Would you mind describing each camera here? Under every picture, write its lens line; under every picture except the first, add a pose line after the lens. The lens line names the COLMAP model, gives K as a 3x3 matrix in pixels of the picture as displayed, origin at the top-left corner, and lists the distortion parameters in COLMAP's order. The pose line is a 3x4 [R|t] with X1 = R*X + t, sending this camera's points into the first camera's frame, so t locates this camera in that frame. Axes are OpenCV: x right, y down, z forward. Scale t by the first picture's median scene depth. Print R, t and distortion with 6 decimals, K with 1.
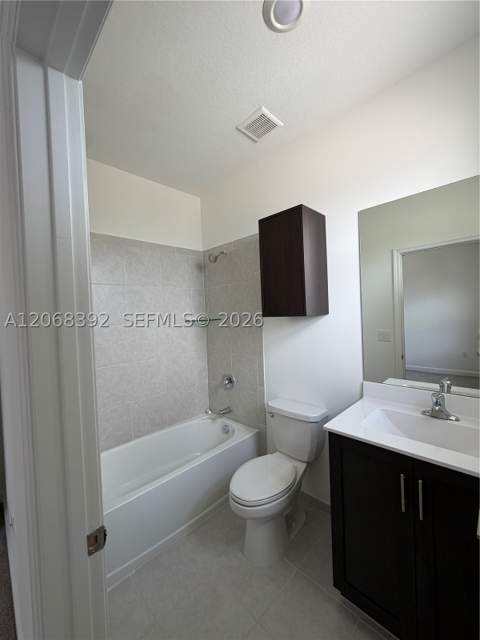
lens RADIAL K [[254.5, 0, 240.3], [0, 254.5, 319.6], [0, 0, 1]] dist [-0.000233, -0.000266]
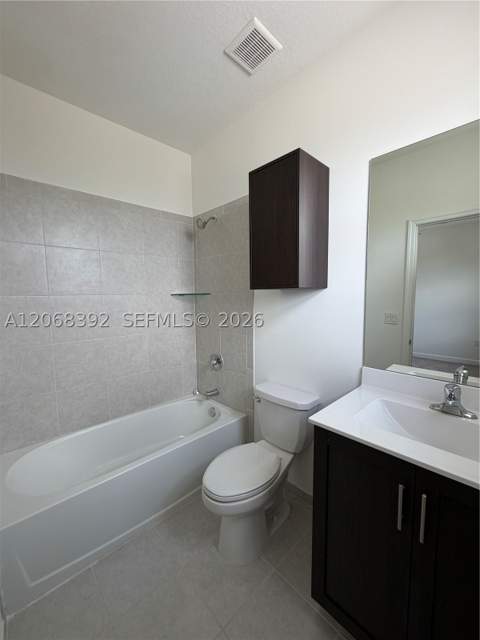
lens RADIAL K [[254.5, 0, 239.8], [0, 254.5, 319.2], [0, 0, 1]] dist [-0.000233, -0.000266]
pose [[0.999224, 0.031363, -0.023813, 0.078137], [-0.029586, 0.996994, 0.071606, 0.030142], [0.025987, -0.070845, 0.997149, 0.133951]]
